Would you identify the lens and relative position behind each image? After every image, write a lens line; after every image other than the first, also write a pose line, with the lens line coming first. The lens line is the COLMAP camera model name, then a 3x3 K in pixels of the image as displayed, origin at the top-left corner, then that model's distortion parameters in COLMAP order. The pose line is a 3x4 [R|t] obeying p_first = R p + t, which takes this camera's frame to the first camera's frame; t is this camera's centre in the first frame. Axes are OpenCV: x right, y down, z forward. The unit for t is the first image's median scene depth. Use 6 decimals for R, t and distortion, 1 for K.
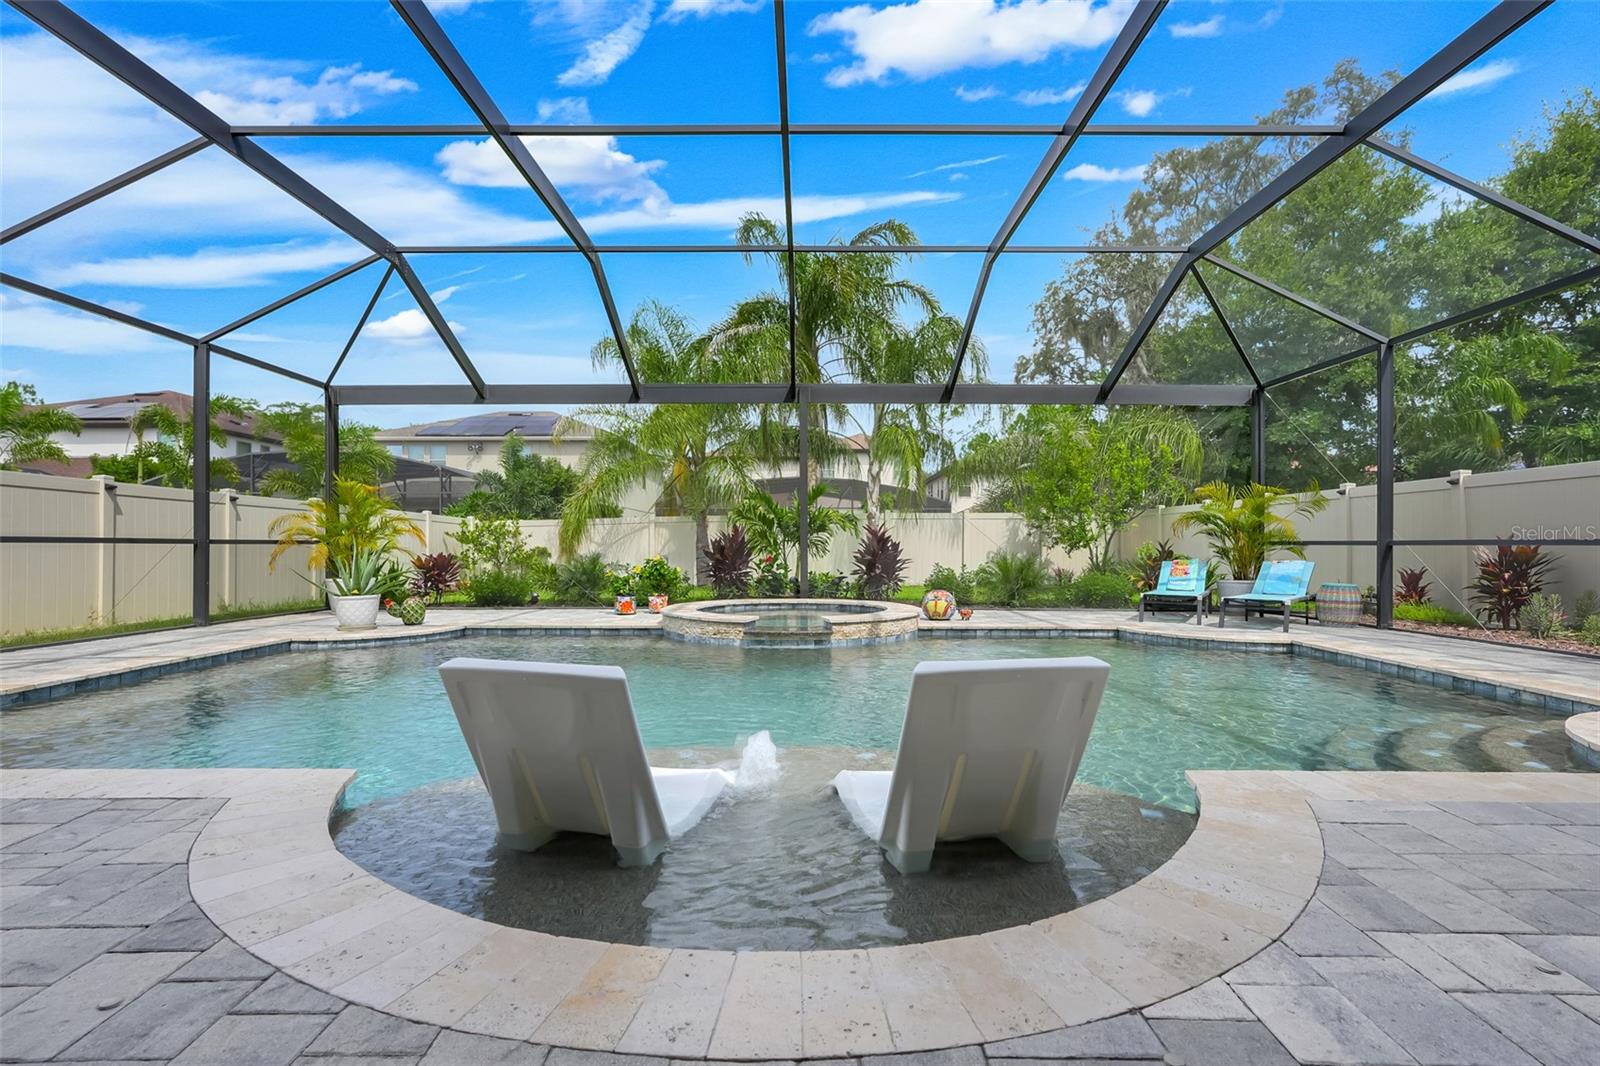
lens RADIAL K [[739.1, 0, 798.0], [0, 739.1, 539.9], [0, 0, 1]] dist [-0.000854, 0.000232]
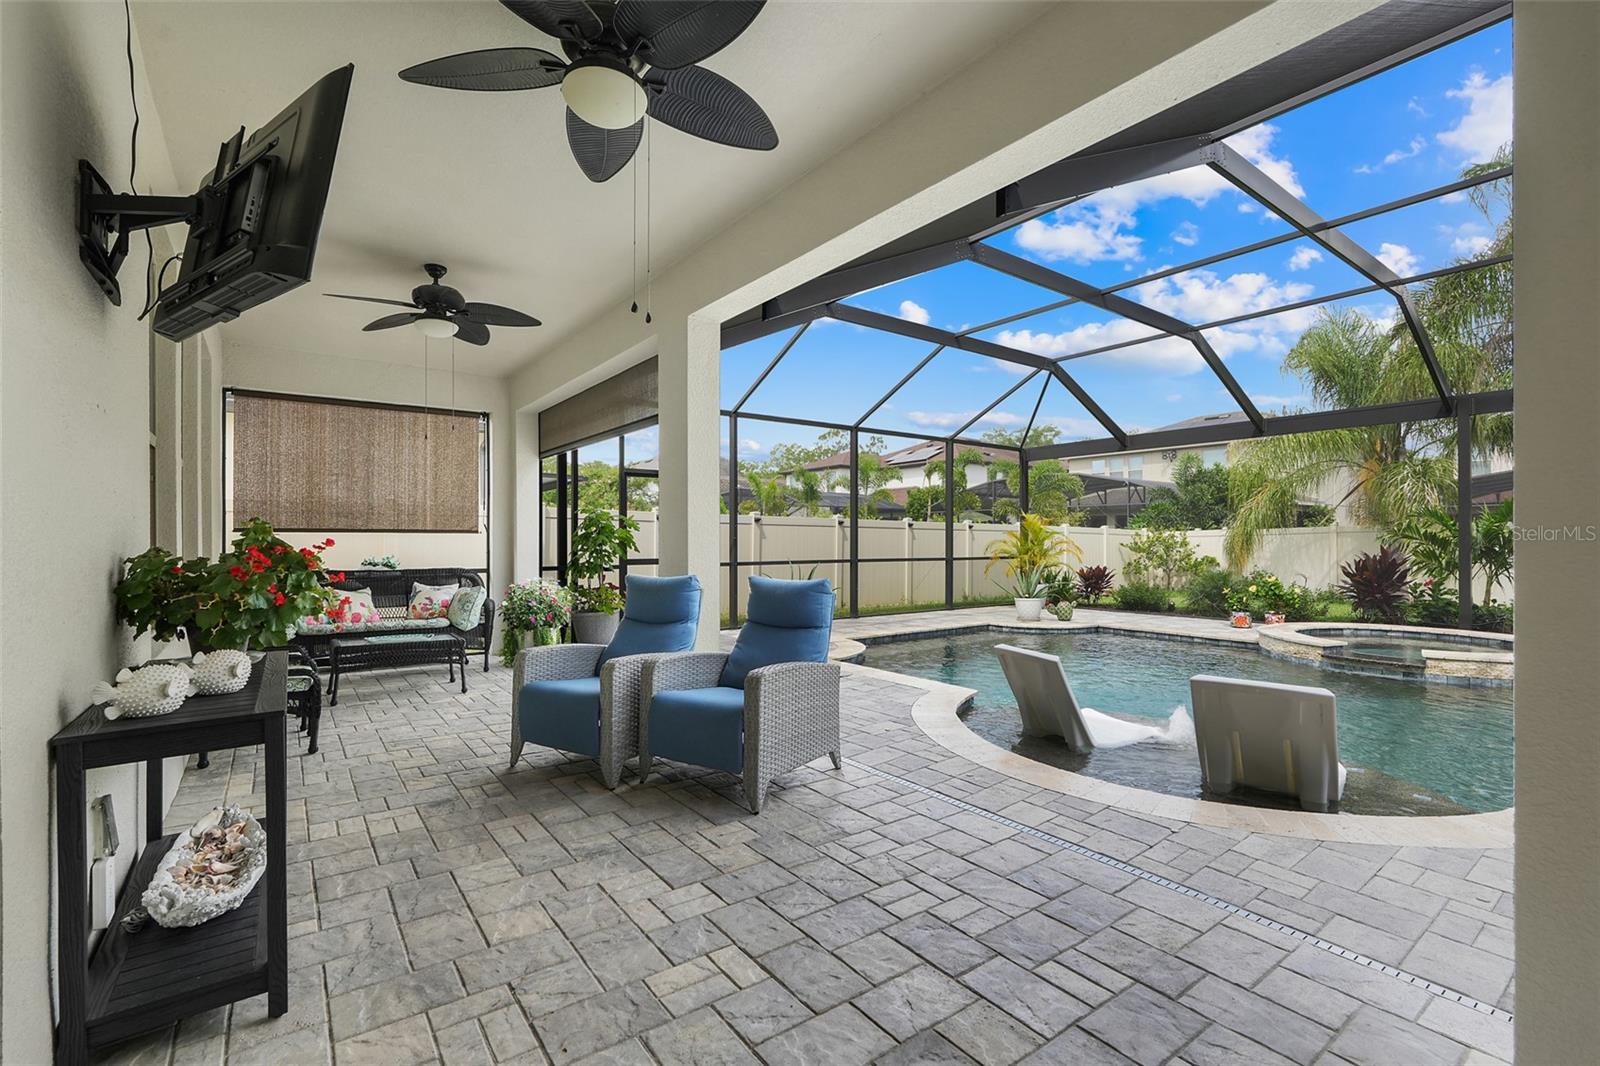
lens RADIAL K [[705.9, 0, 794.5], [0, 705.9, 537.3], [0, 0, 1]] dist [-0.019702, 0.000025]
pose [[0.600945, -0.000676, -0.799290, 0.256736], [0.003024, 0.999994, 0.001428, -0.050467], [0.799285, -0.003276, 0.600943, -0.236382]]
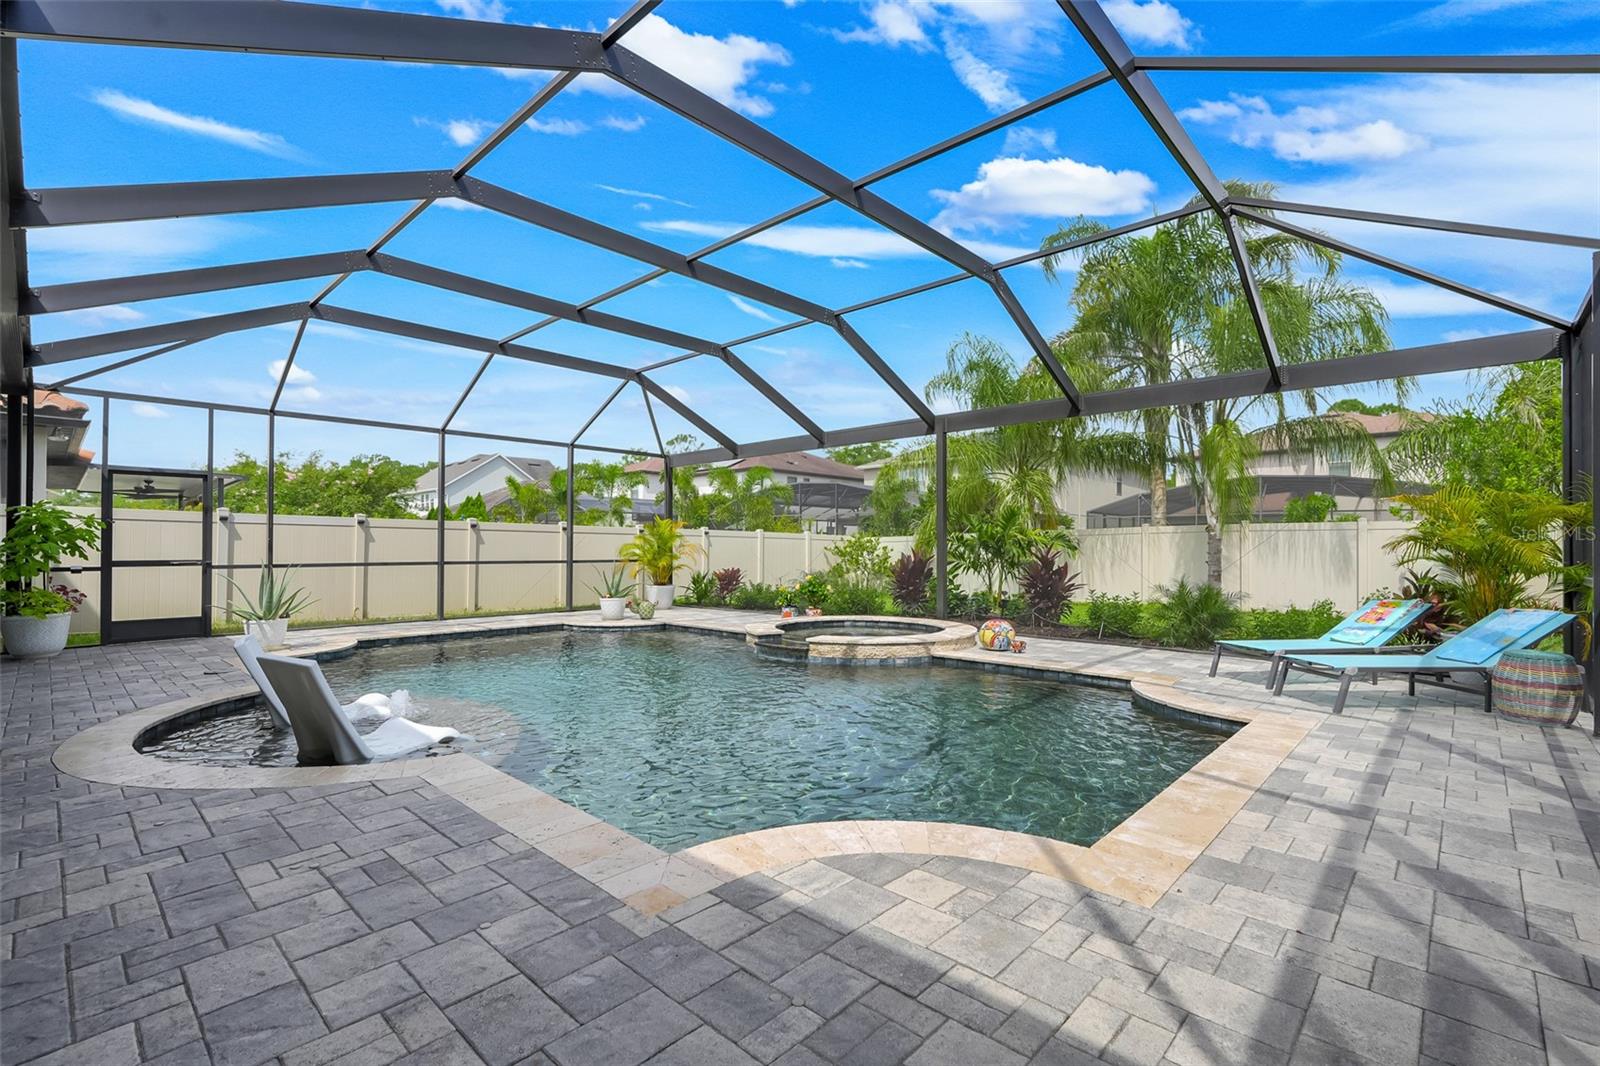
lens RADIAL K [[716.7, 0, 790.3], [0, 716.7, 528.6], [0, 0, 1]] dist [-0.000987, -0.000003]
pose [[0.730610, -0.019518, -0.682516, 0.691298], [0.005016, 0.999718, -0.023220, -0.033218], [0.682776, 0.013542, 0.730502, 0.139636]]
